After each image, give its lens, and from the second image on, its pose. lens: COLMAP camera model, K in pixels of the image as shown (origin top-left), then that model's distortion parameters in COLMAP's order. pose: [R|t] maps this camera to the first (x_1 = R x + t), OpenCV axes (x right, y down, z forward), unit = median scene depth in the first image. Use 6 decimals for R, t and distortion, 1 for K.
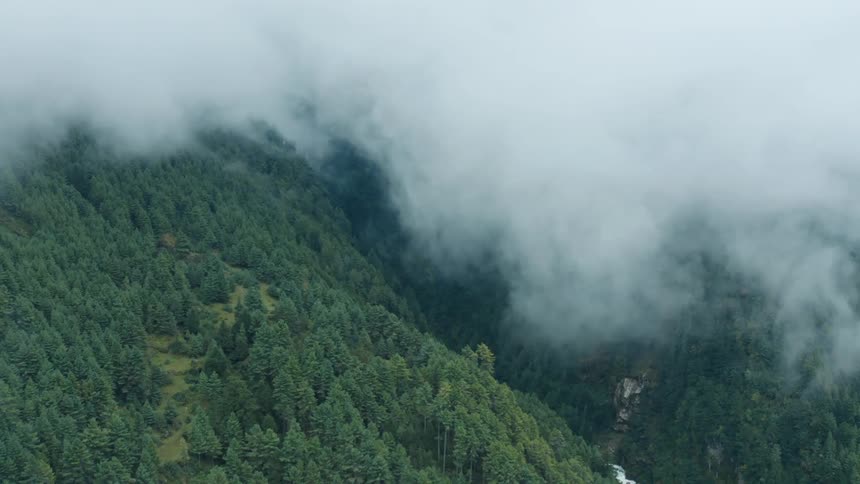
lens RADIAL K [[684.9, 0, 430.0], [0, 684.9, 242.0], [0, 0, 1]] dist [-0.190177, 0.011295]
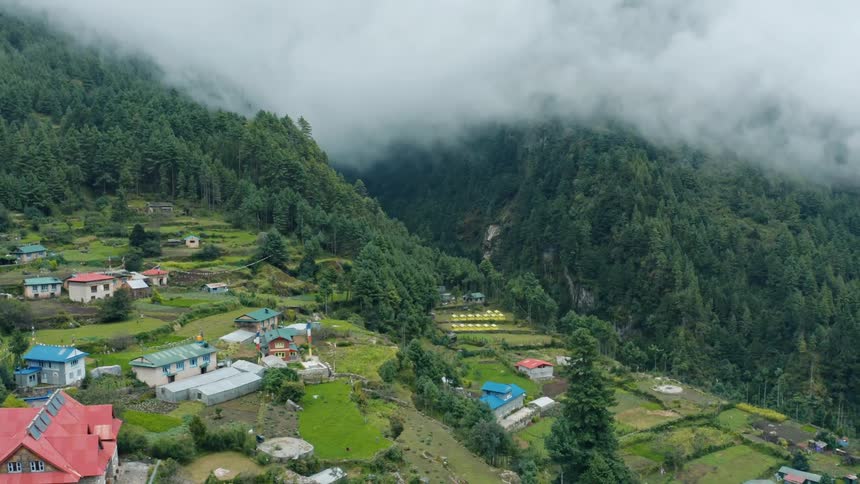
lens RADIAL K [[689.3, 0, 430.0], [0, 689.3, 242.0], [0, 0, 1]] dist [-0.190655, 0.021084]
pose [[0.999631, -0.013889, -0.023359, 0.304342], [0.012116, 0.997155, -0.074404, 0.429313], [0.024326, 0.074094, 0.996955, -0.148652]]
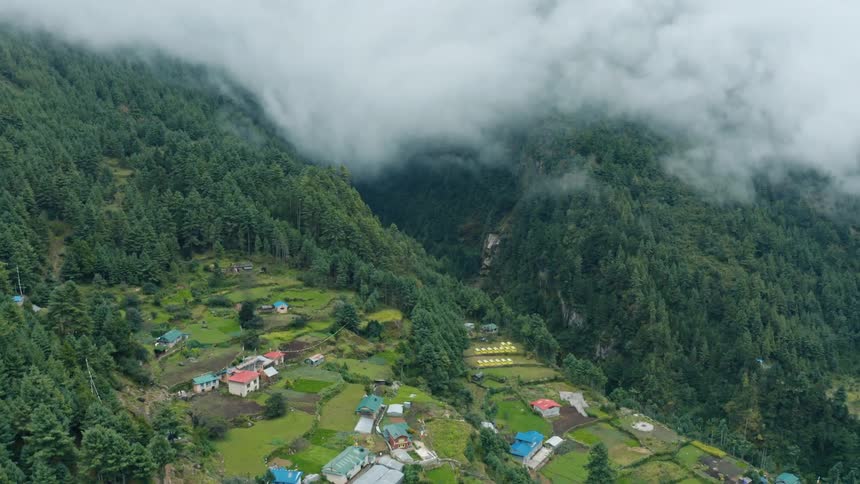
lens RADIAL K [[689.3, 0, 430.0], [0, 689.3, 242.0], [0, 0, 1]] dist [-0.190655, 0.021084]
pose [[0.999691, 0.002540, 0.024709, 0.207079], [-0.003340, 0.999471, 0.032361, 0.244609], [-0.024613, -0.032434, 0.999171, -0.371464]]
